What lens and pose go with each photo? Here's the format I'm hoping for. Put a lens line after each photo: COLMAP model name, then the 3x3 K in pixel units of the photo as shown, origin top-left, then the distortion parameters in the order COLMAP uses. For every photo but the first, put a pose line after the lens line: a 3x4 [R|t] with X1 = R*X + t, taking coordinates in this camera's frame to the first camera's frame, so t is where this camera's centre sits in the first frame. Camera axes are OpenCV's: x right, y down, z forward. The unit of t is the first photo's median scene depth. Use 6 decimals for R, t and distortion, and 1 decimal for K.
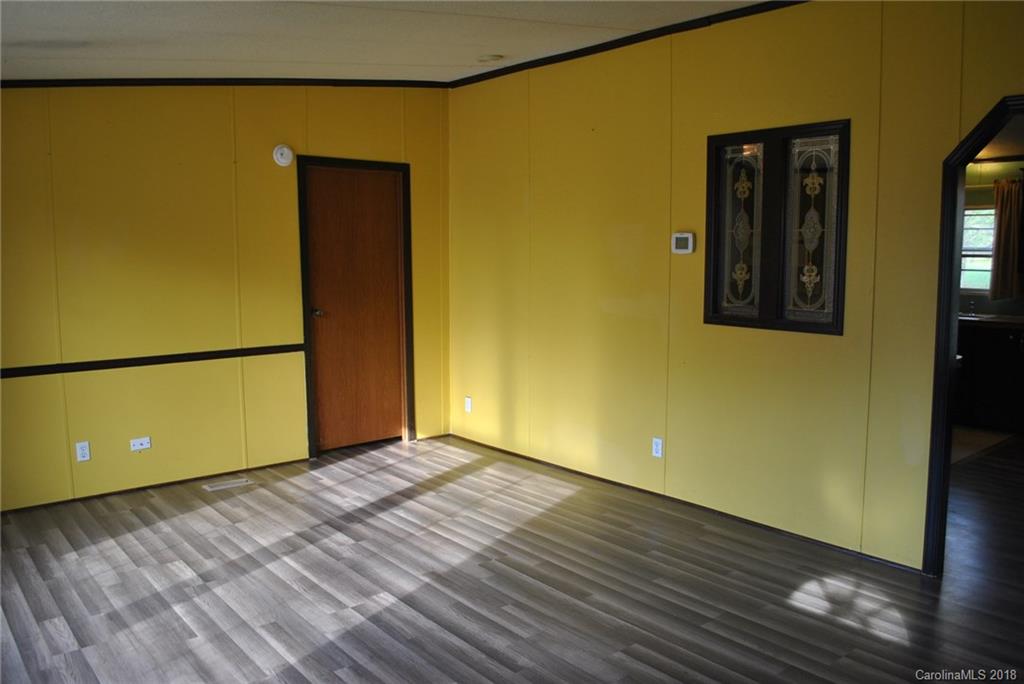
lens RADIAL K [[813.5, 0, 509.5], [0, 813.5, 343.1], [0, 0, 1]] dist [-0.088676, 0.015839]
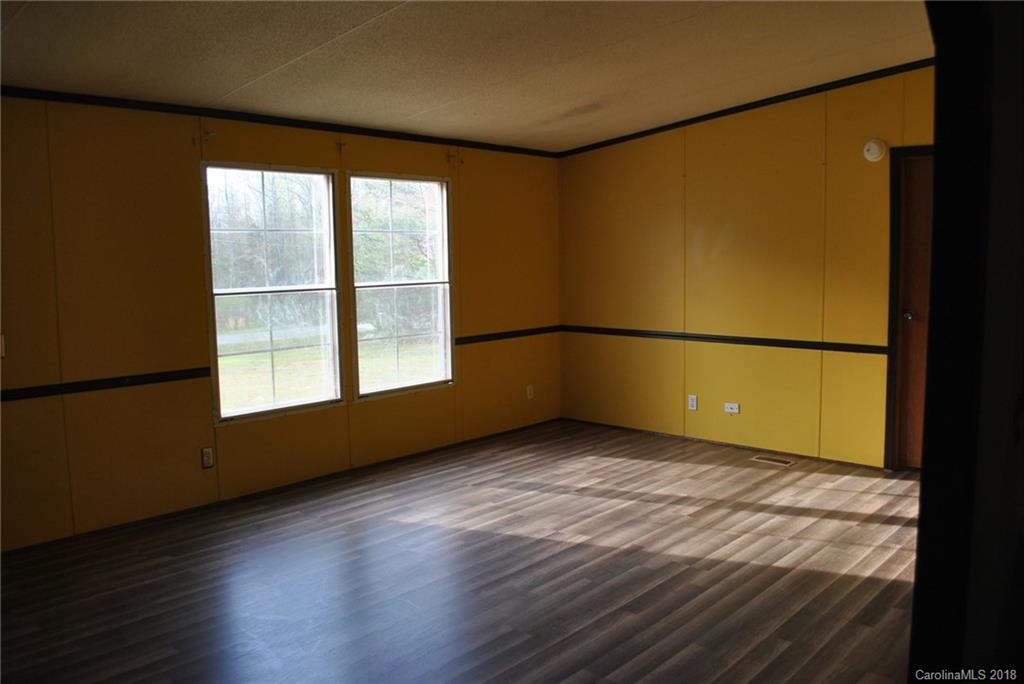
lens RADIAL K [[813.5, 0, 516.3], [0, 813.5, 338.4], [0, 0, 1]] dist [-0.088676, 0.015839]
pose [[0.127673, 0.102009, -0.986557, 0.831243], [-0.104837, 0.990512, 0.088850, -0.063170], [0.986260, 0.092084, 0.137156, 0.600964]]
